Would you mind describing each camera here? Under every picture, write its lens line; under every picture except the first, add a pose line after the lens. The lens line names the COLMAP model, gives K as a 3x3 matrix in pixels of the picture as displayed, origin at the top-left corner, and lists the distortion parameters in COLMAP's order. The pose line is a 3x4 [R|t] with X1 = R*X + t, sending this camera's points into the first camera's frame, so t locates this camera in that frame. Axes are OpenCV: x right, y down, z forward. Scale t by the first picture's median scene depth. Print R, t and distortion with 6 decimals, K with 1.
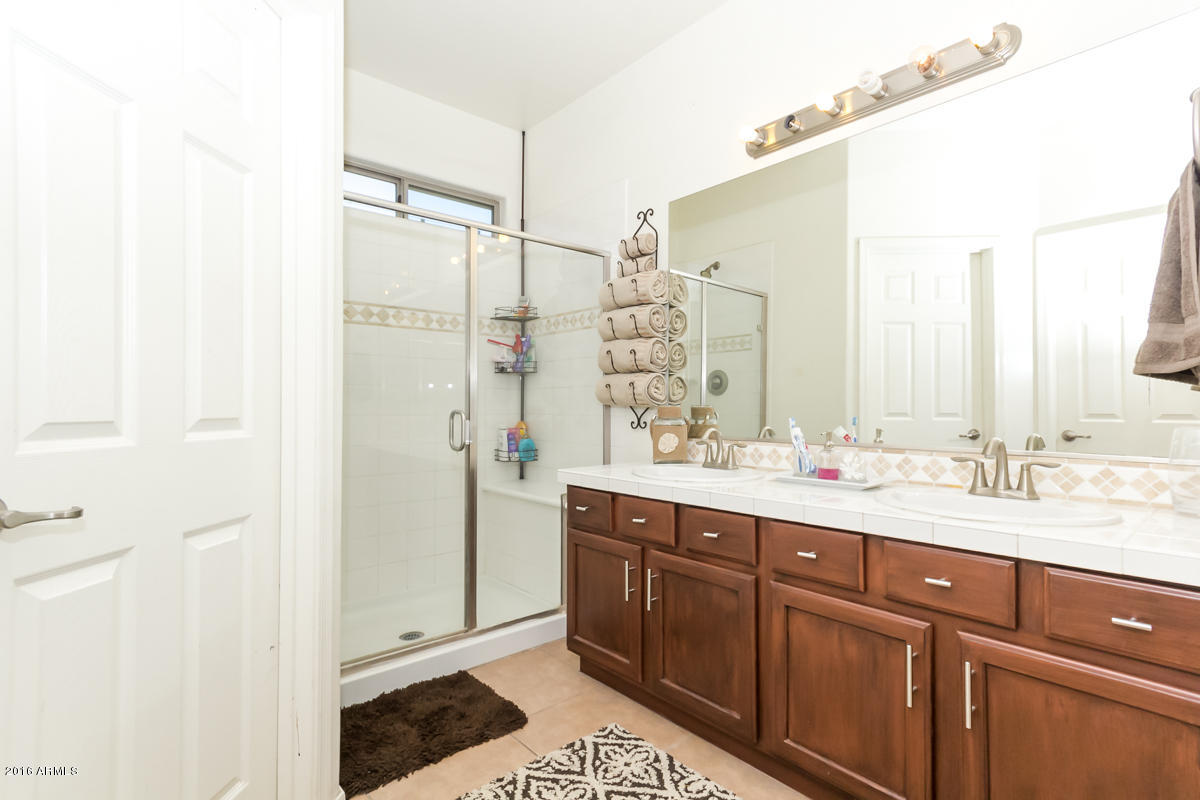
lens RADIAL K [[554.6, 0, 597.0], [0, 554.6, 399.9], [0, 0, 1]] dist [-0.000565, -0.000020]
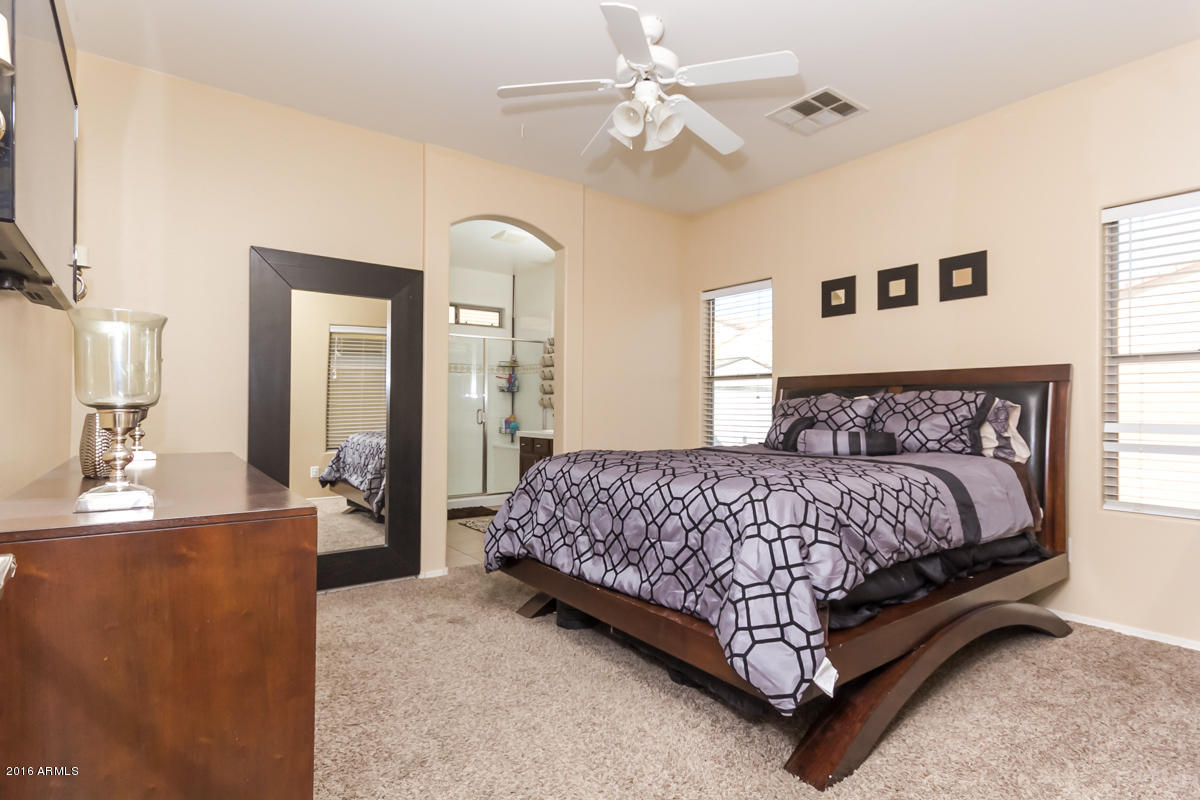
lens RADIAL K [[613.7, 0, 601.7], [0, 613.7, 403.0], [0, 0, 1]] dist [0.000362, 0.000004]
pose [[0.996512, 0.001483, -0.083441, 0.408813], [-0.001460, 0.999999, 0.000343, -0.007009], [0.083442, -0.000220, 0.996513, -1.333473]]
